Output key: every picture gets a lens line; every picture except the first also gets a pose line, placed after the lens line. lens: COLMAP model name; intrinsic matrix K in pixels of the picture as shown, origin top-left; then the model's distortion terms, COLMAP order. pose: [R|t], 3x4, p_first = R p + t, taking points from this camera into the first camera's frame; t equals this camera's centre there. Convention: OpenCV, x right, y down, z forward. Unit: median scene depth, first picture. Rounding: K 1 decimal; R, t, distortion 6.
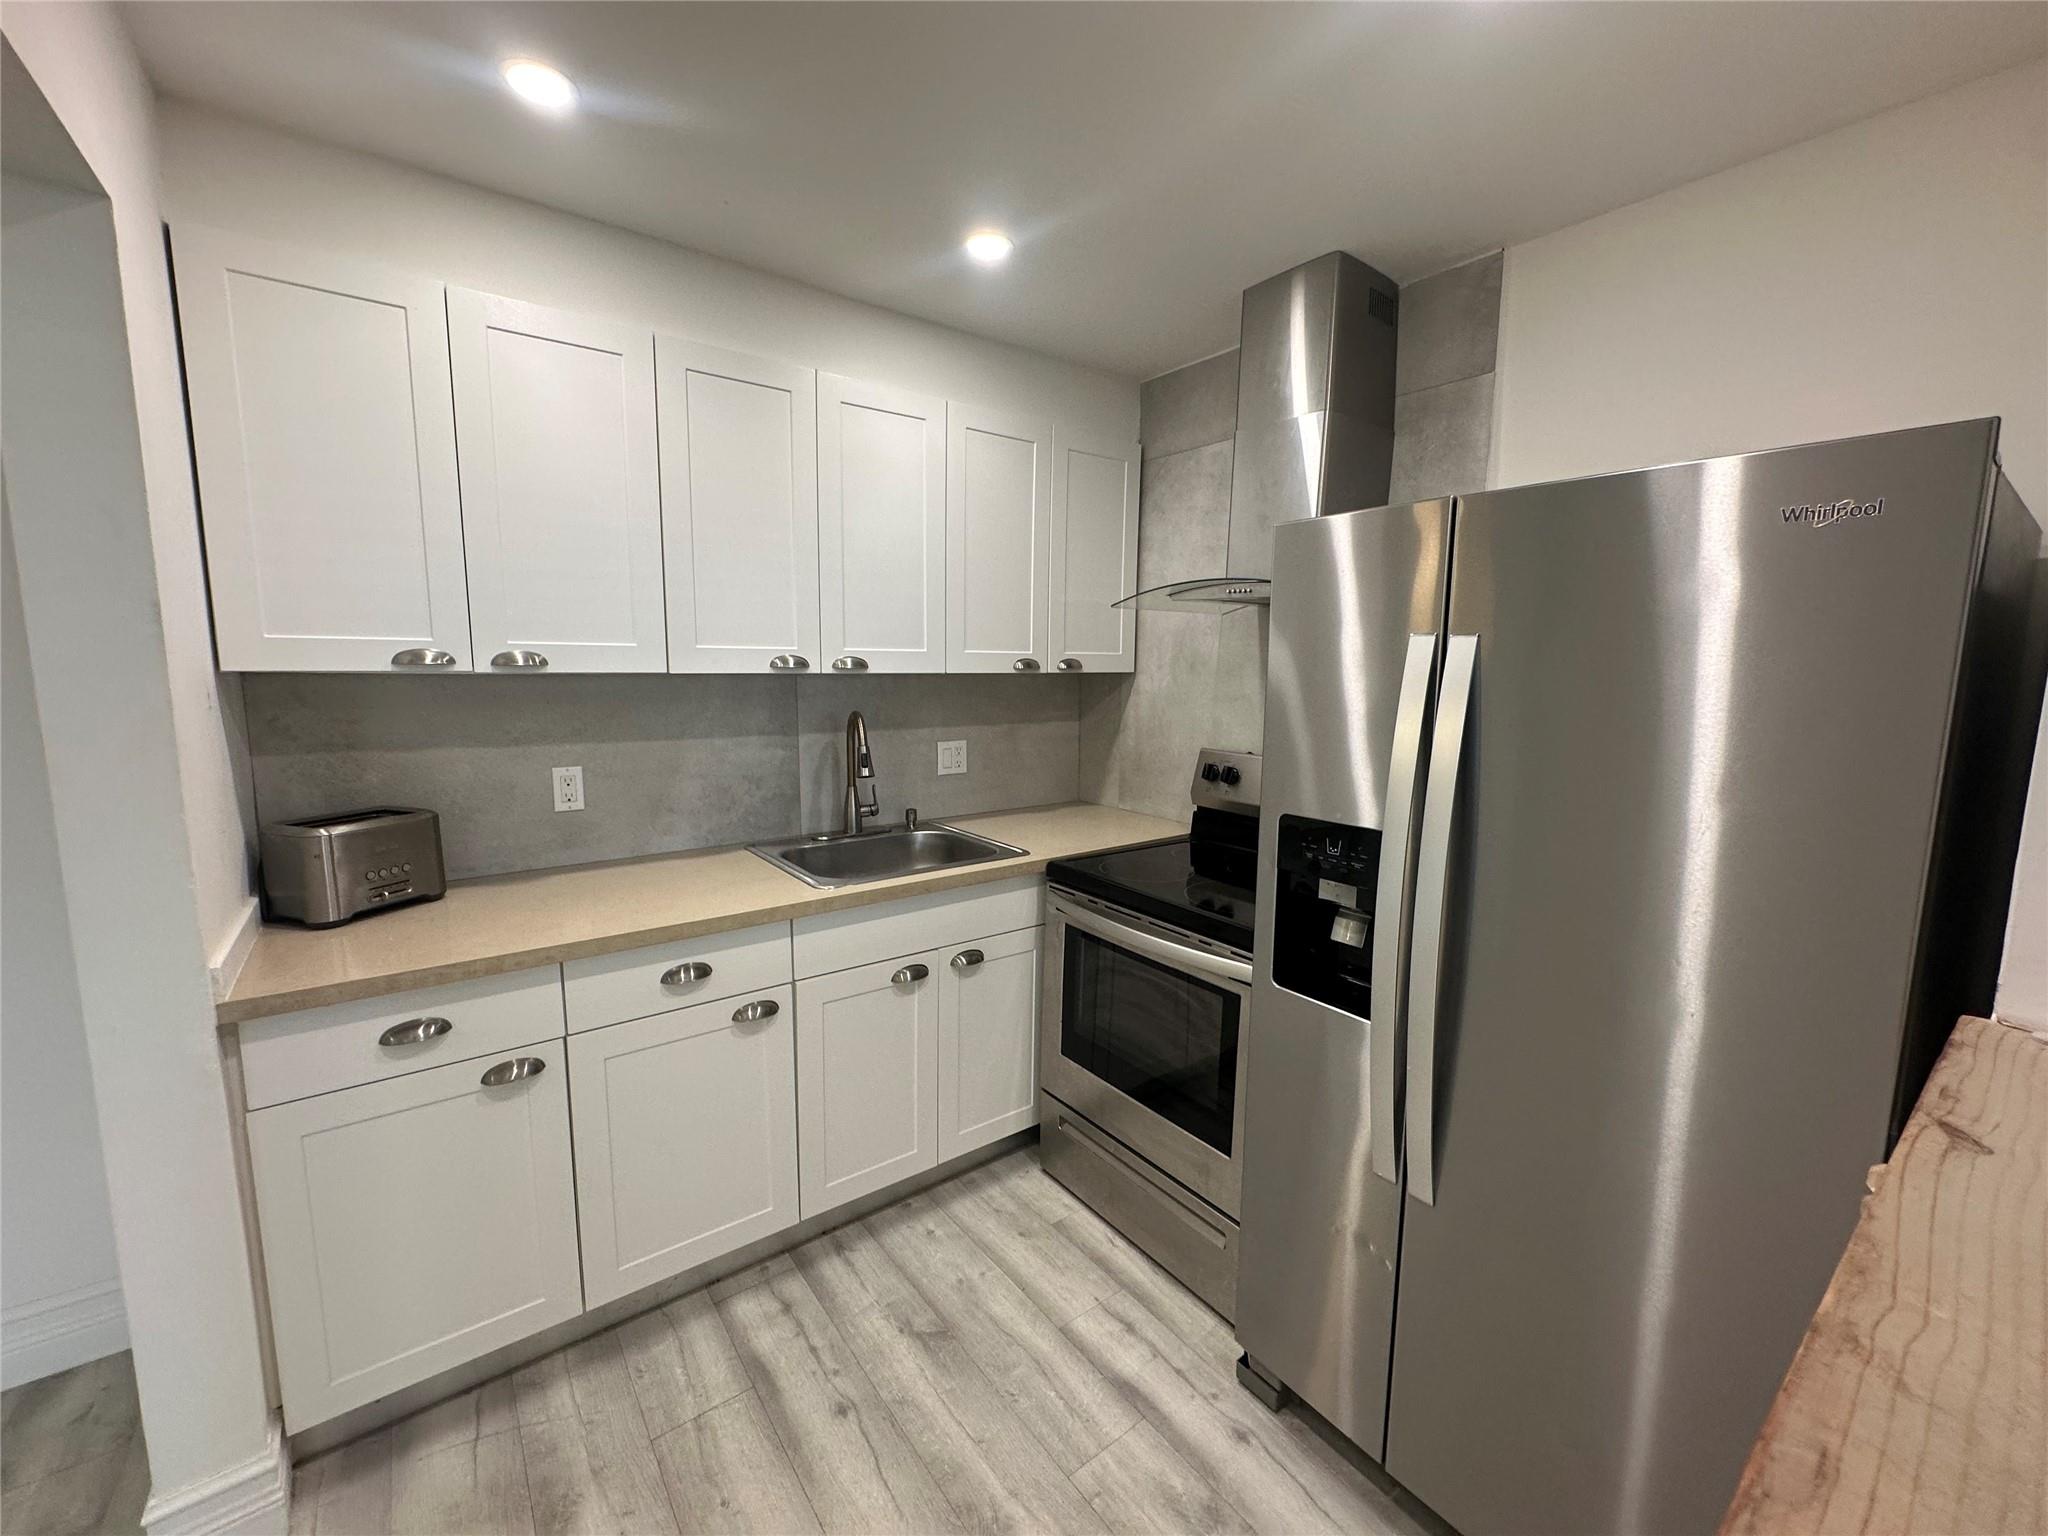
lens RADIAL K [[817.3, 0, 1032.9], [0, 817.3, 768.0], [0, 0, 1]] dist [-0.000393, 0.000324]
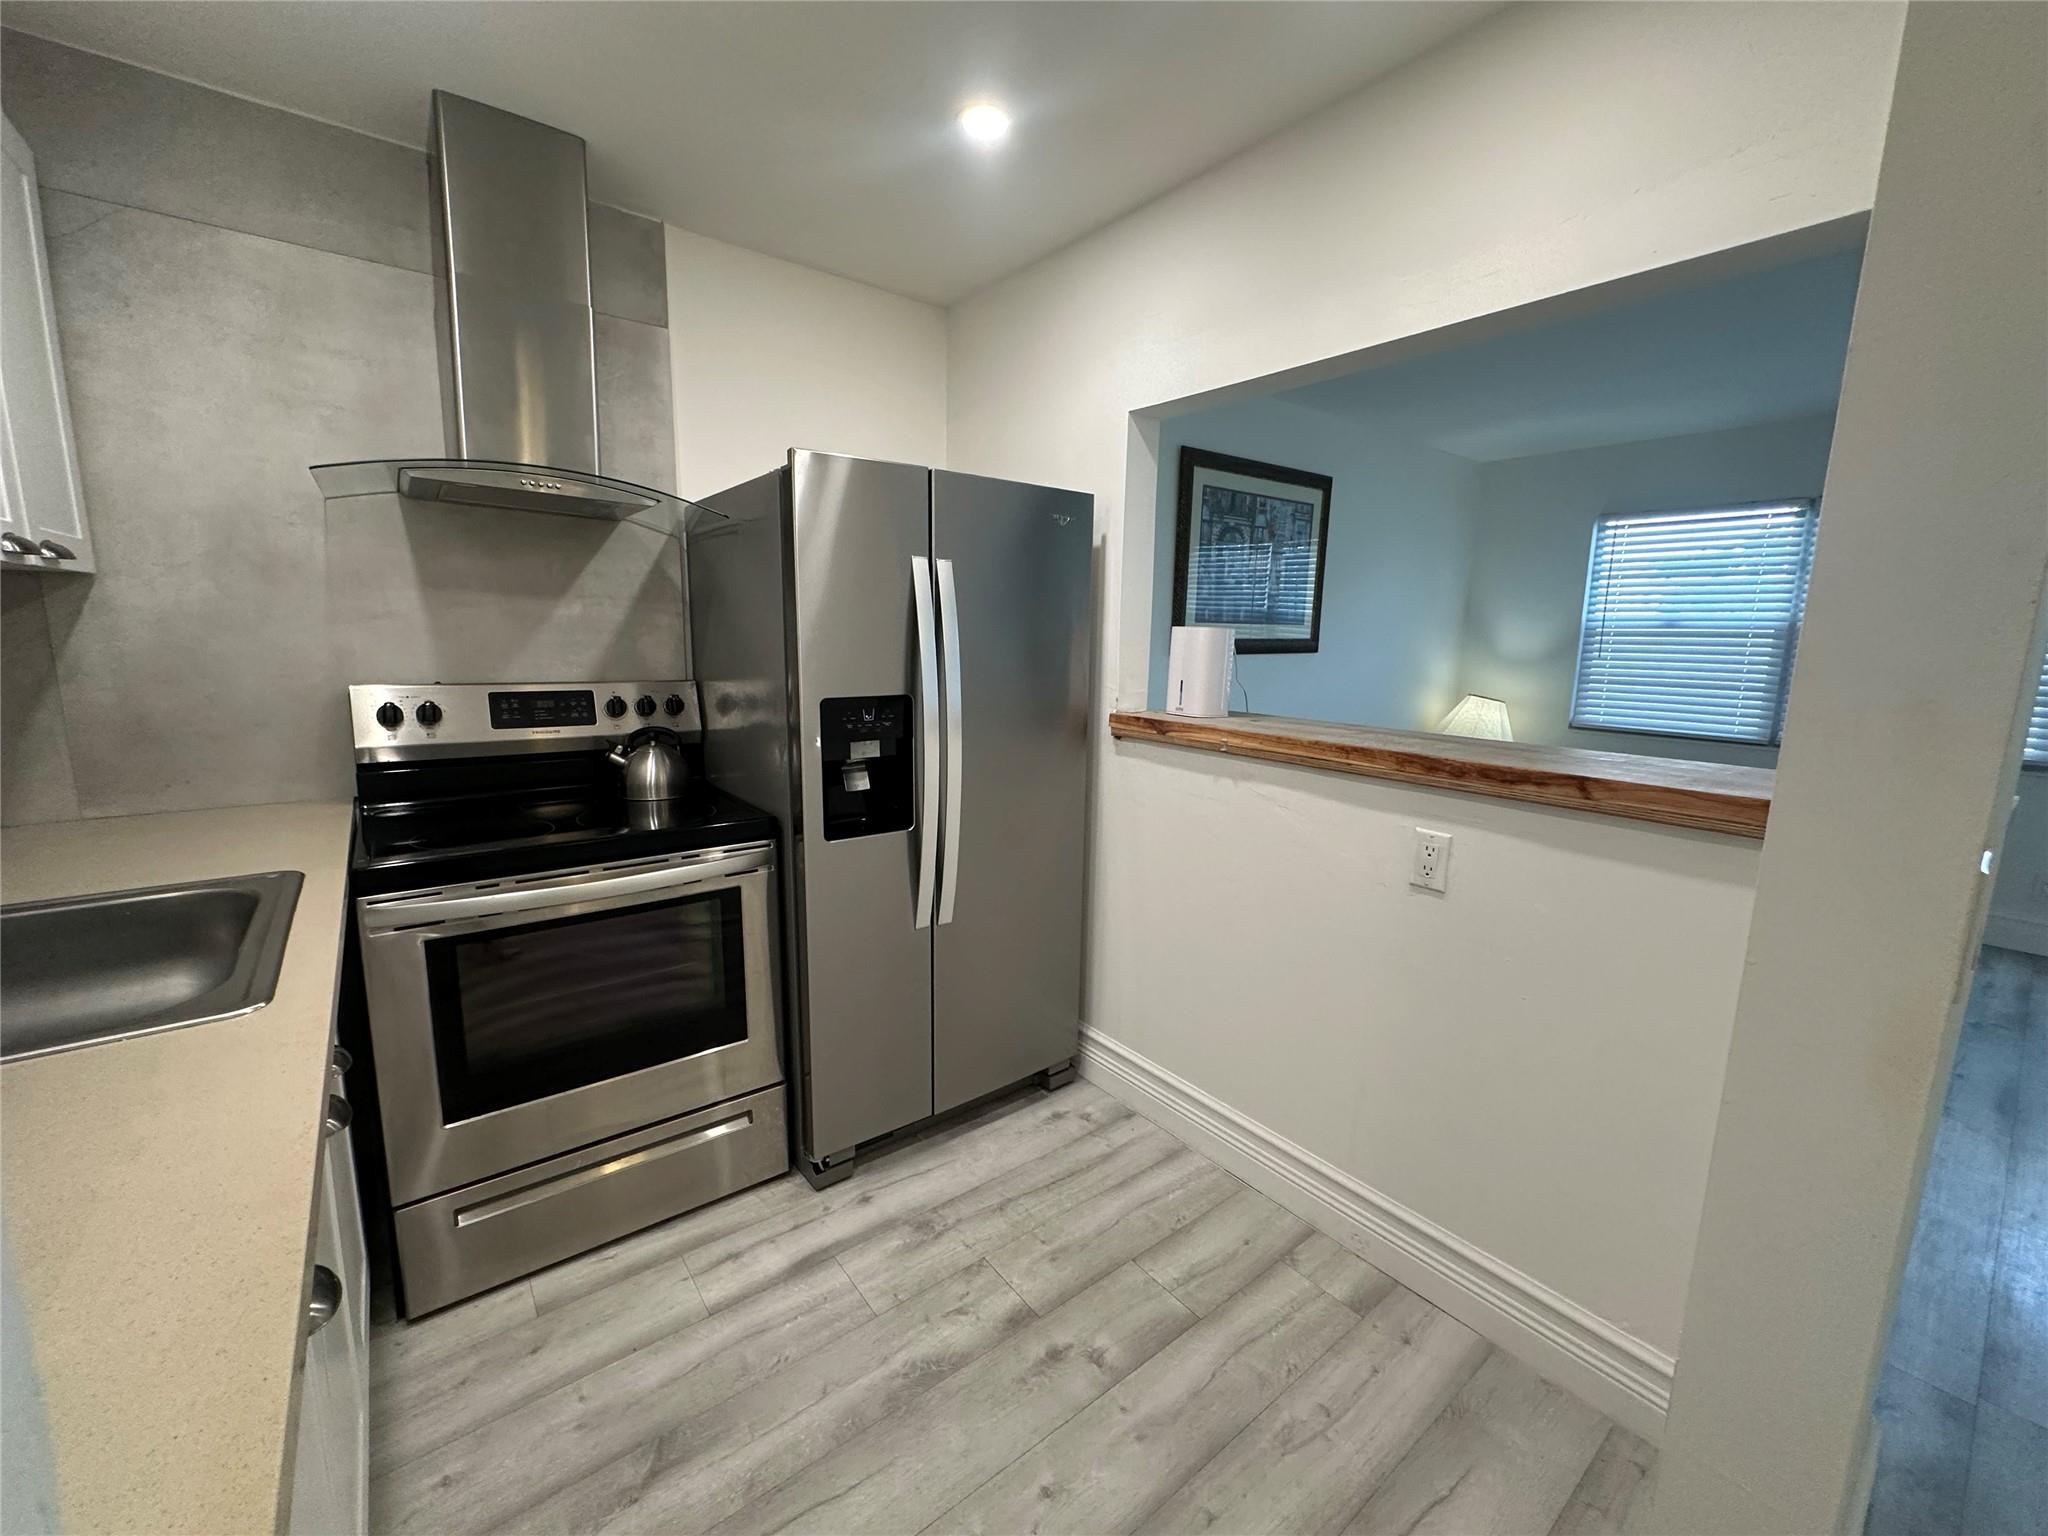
lens RADIAL K [[817.3, 0, 1012.3], [0, 817.3, 770.7], [0, 0, 1]] dist [-0.000393, 0.000324]
pose [[-0.005184, -0.178404, 0.983944, -0.751339], [0.112614, 0.977593, 0.177846, -0.019121], [-0.993625, 0.111728, 0.015022, 0.597286]]
